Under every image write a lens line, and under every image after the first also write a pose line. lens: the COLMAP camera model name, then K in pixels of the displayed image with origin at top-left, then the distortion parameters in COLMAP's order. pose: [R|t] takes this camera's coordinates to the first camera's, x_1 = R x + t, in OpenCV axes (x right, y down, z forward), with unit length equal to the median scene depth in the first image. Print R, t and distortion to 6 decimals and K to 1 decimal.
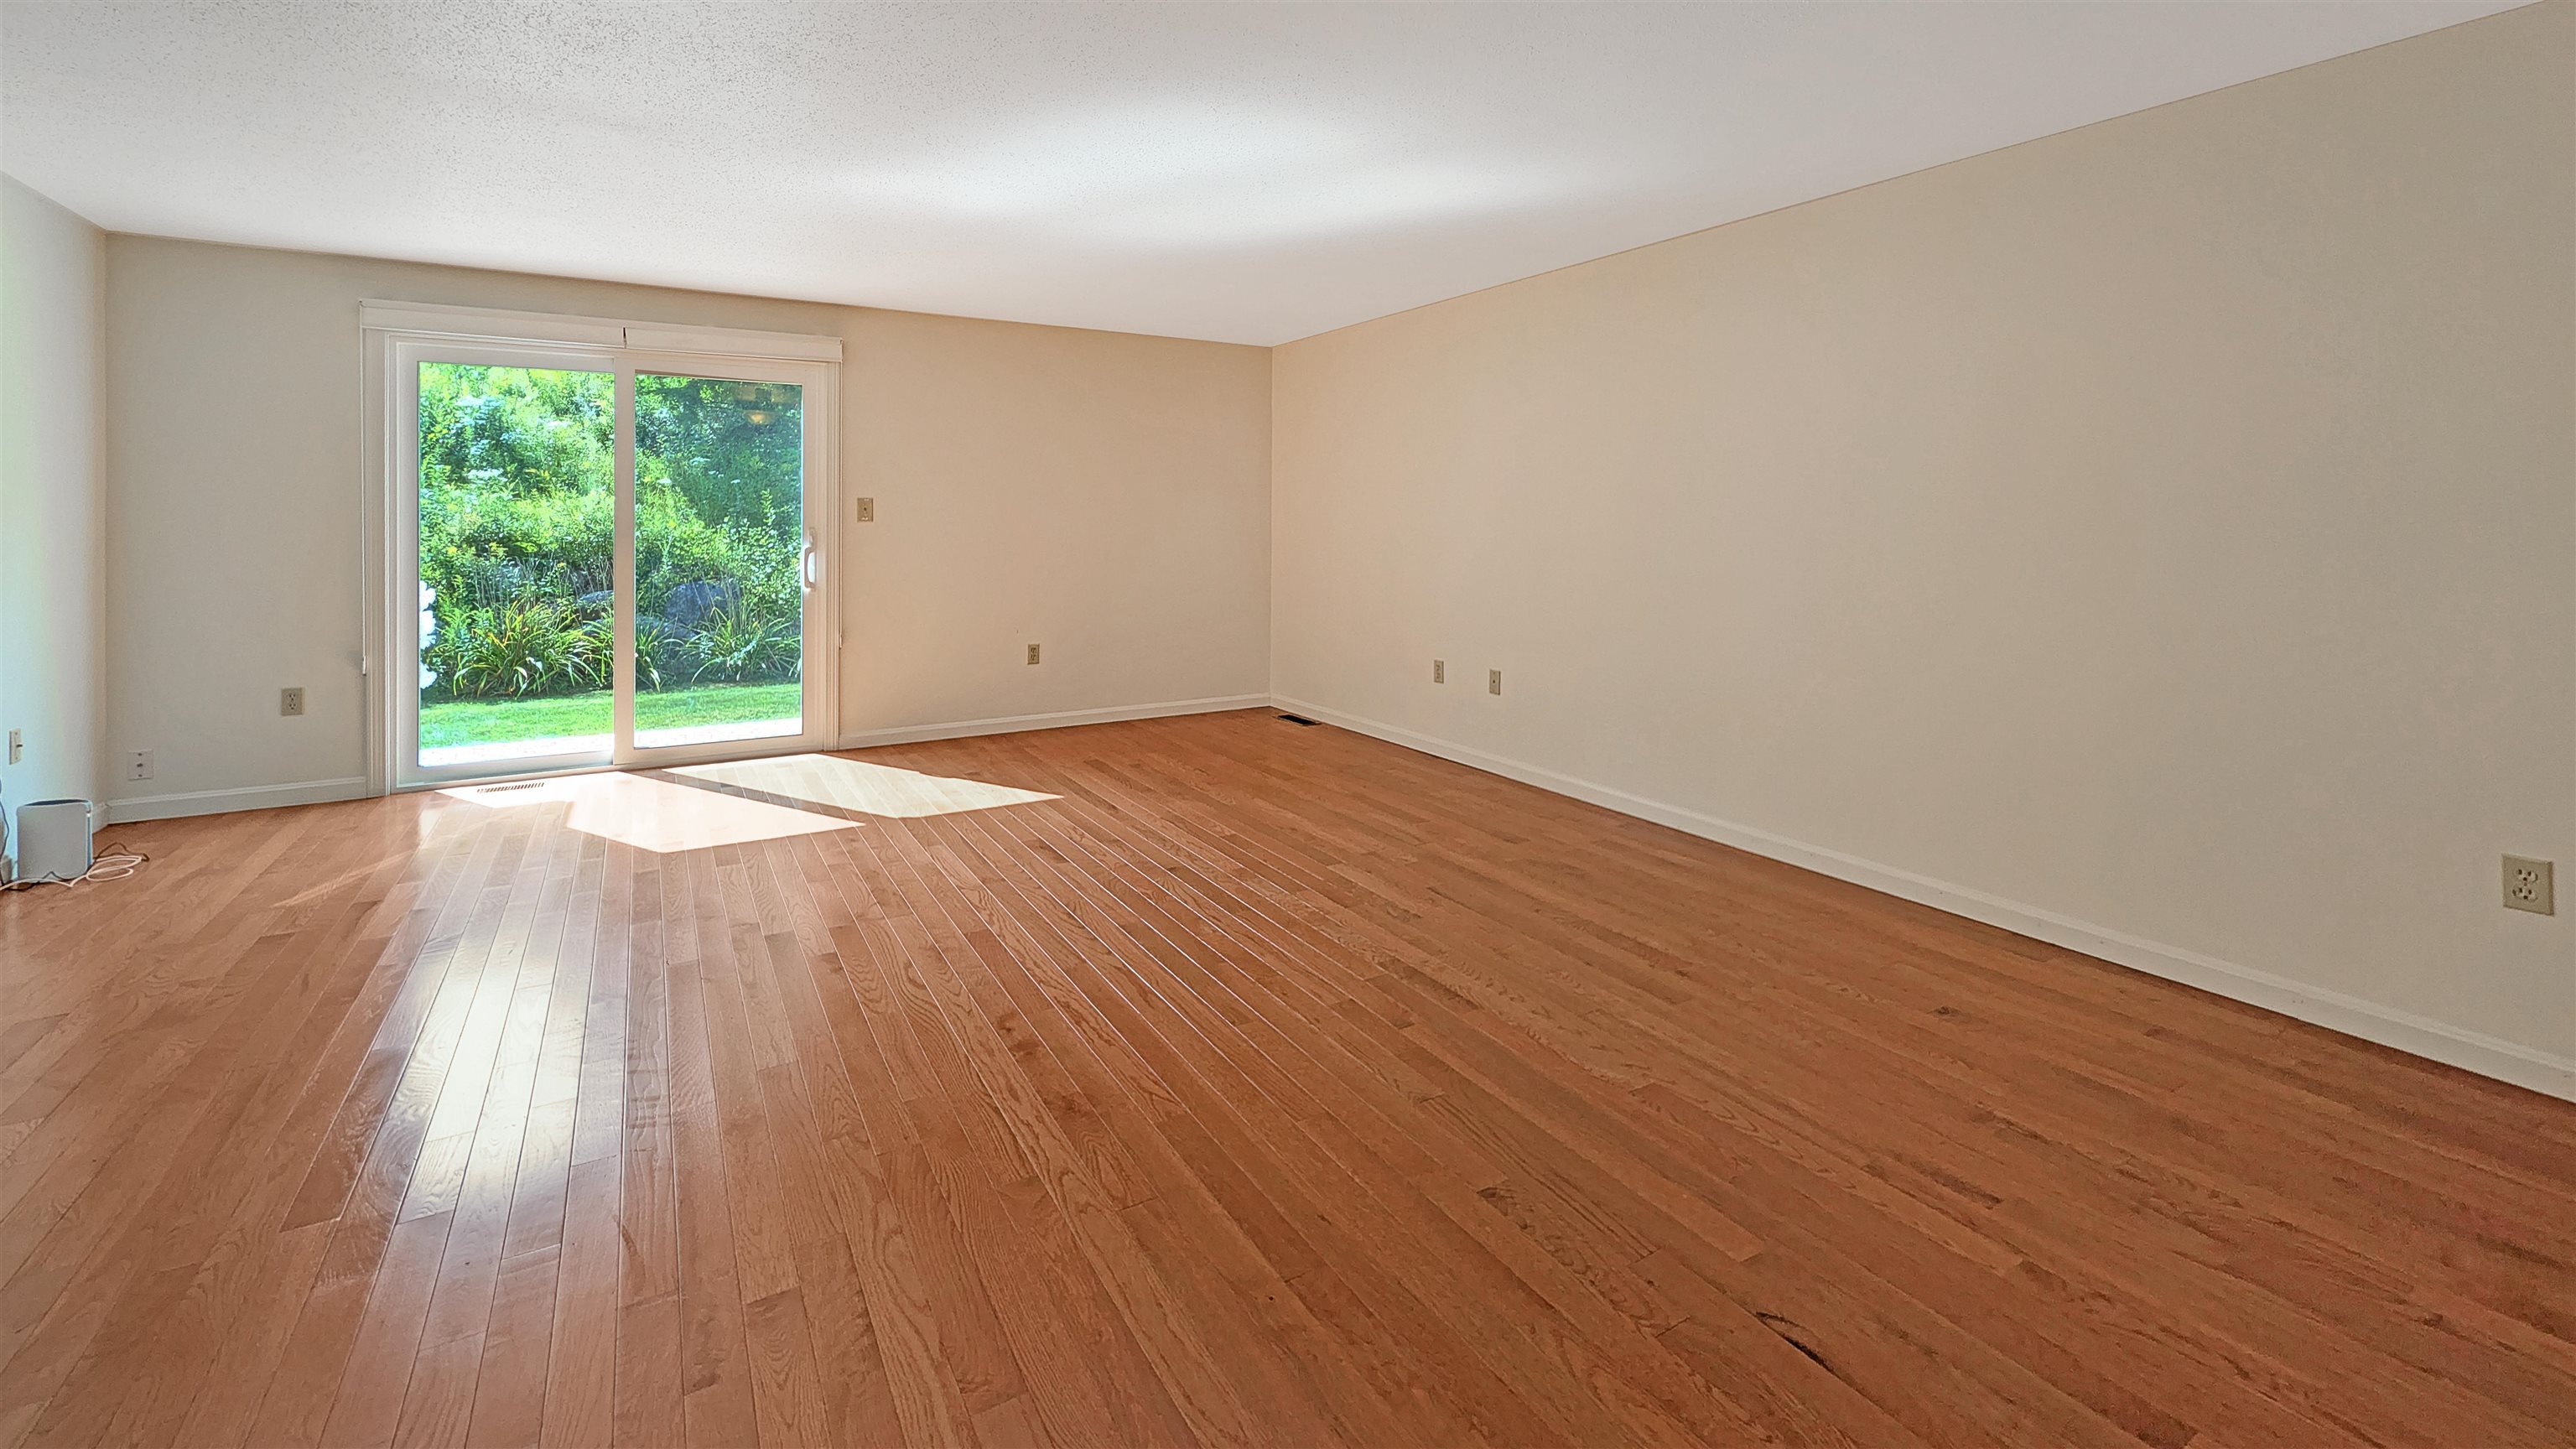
lens RADIAL K [[1062.7, 0, 1278.7], [0, 1062.7, 526.4], [0, 0, 1]] dist [-0.000379, -0.000023]
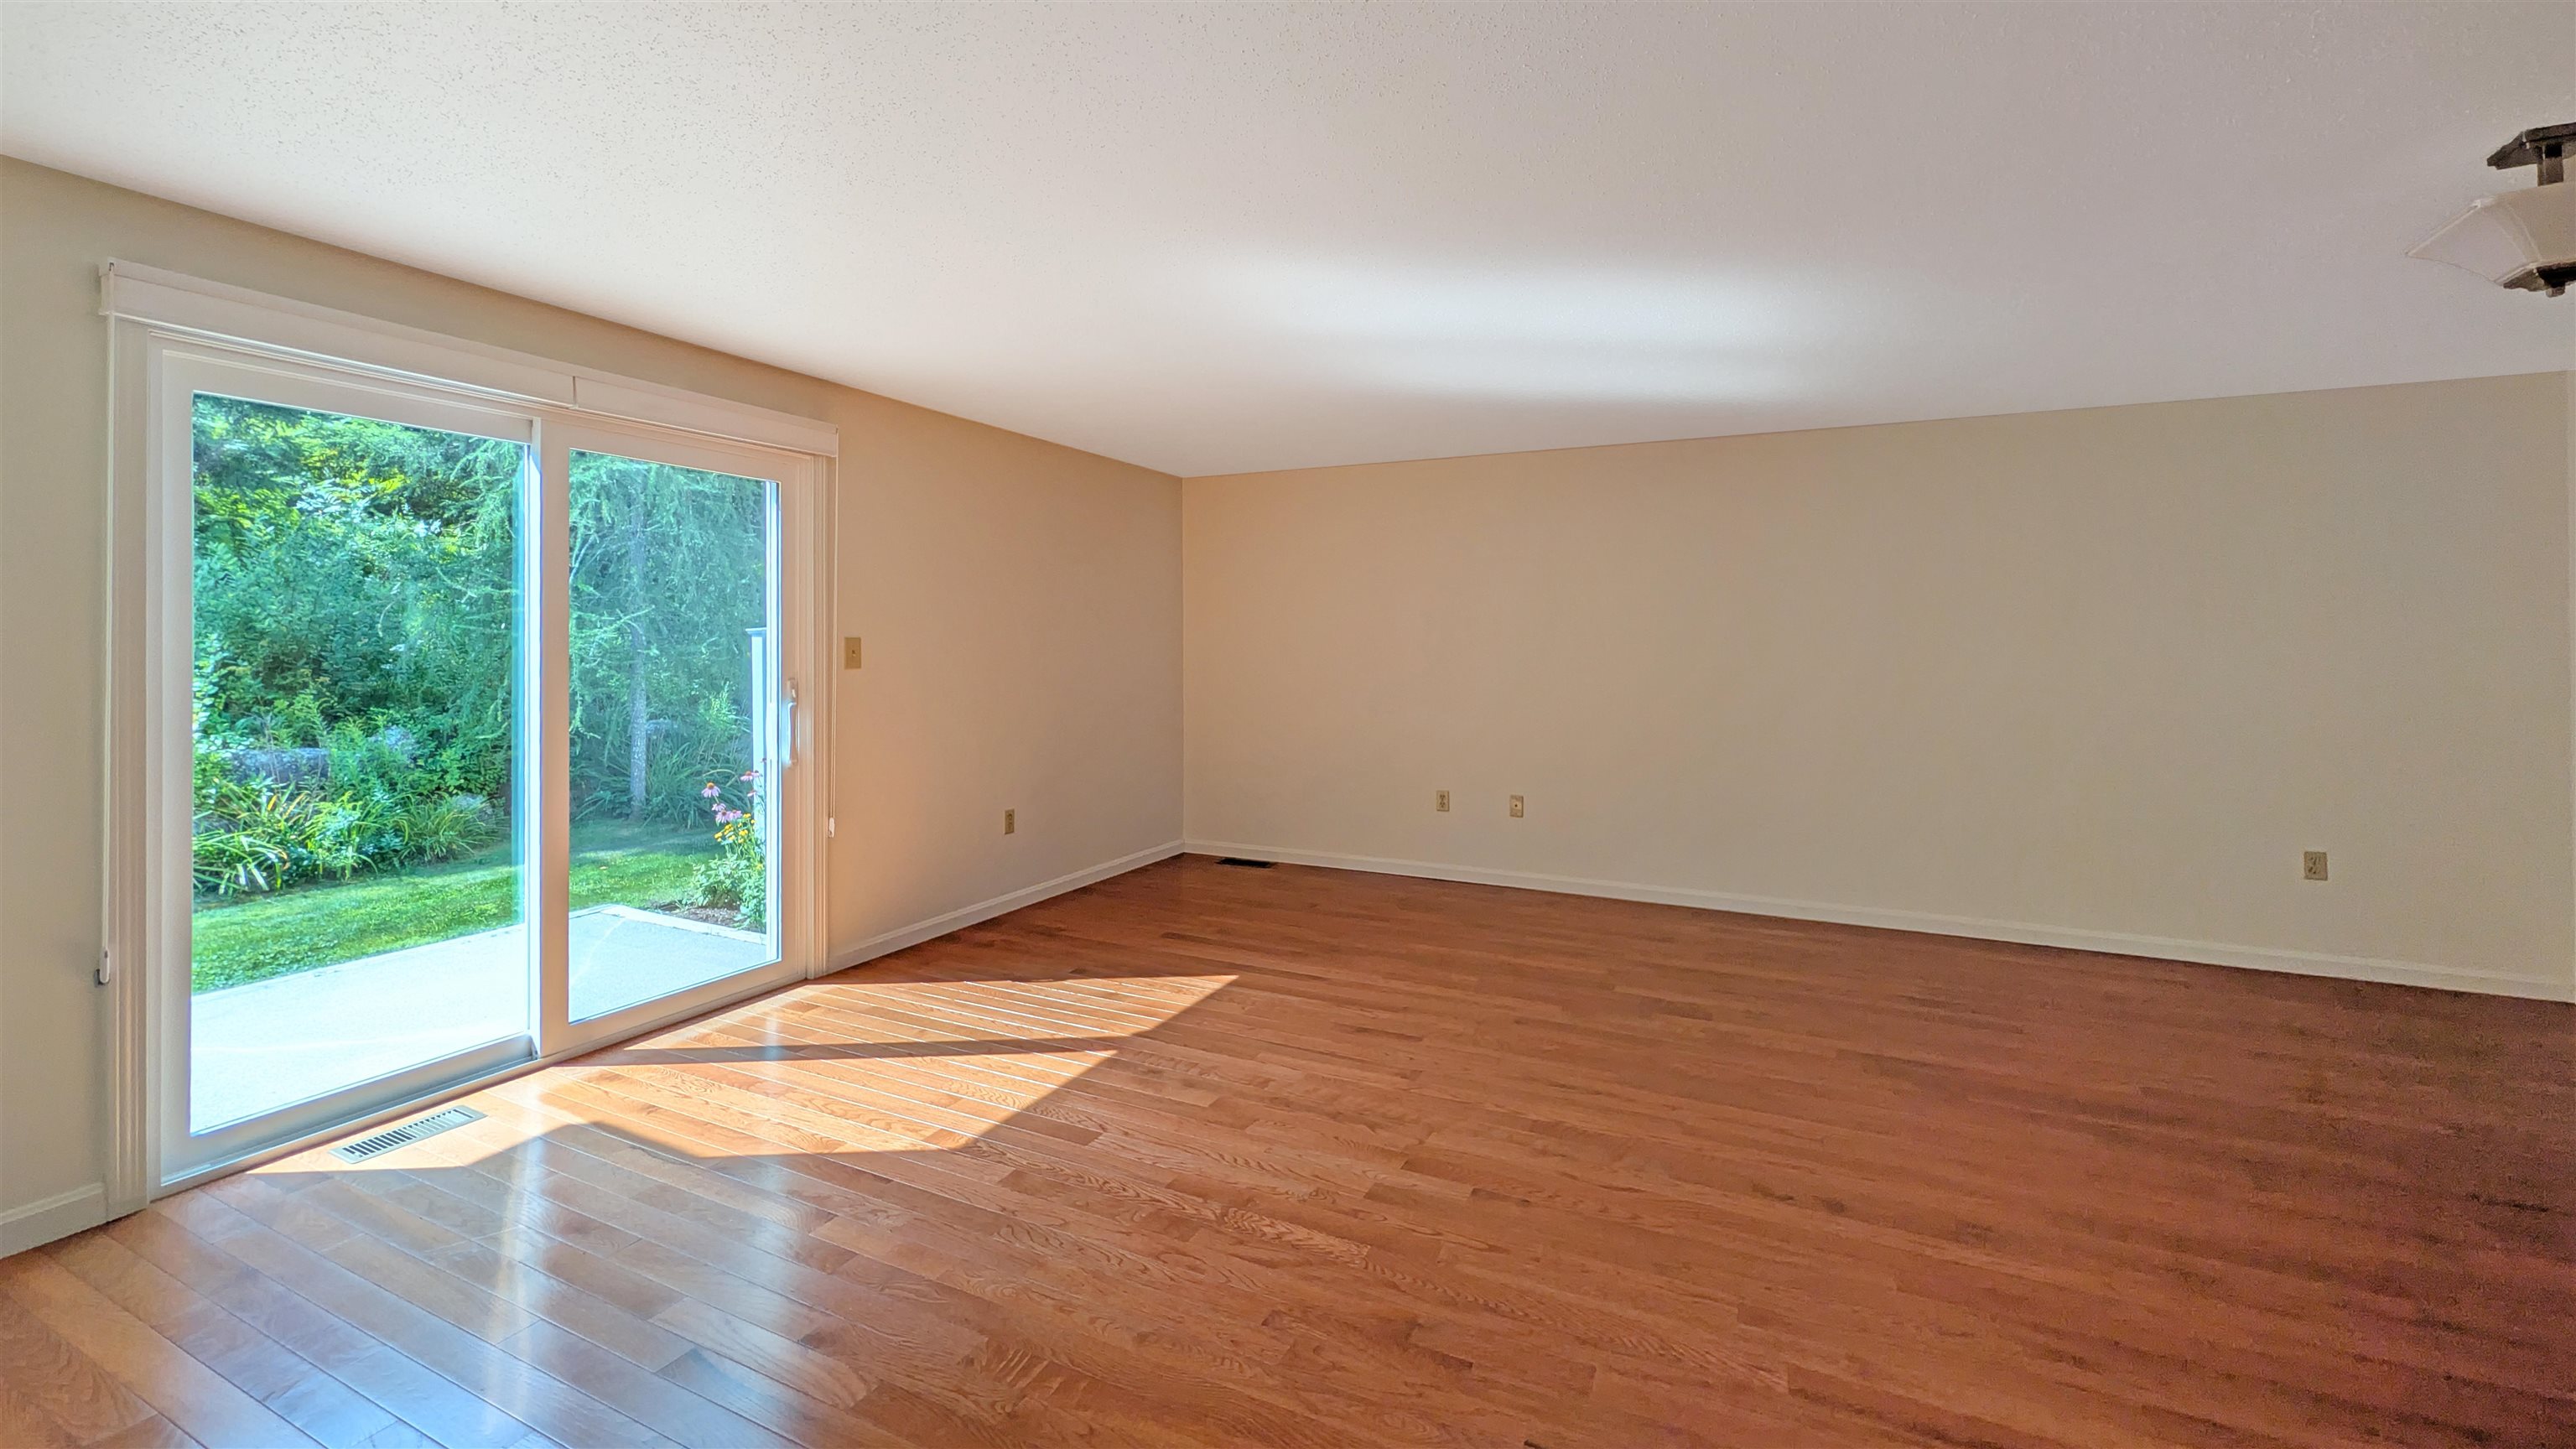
lens RADIAL K [[1032.7, 0, 1305.7], [0, 1032.7, 647.2], [0, 0, 1]] dist [0.000141, 0.000158]
pose [[0.828129, -0.001363, 0.560536, -0.631800], [0.001777, 0.999998, -0.000194, -0.022328], [-0.560534, 0.001157, 0.828130, 0.243596]]
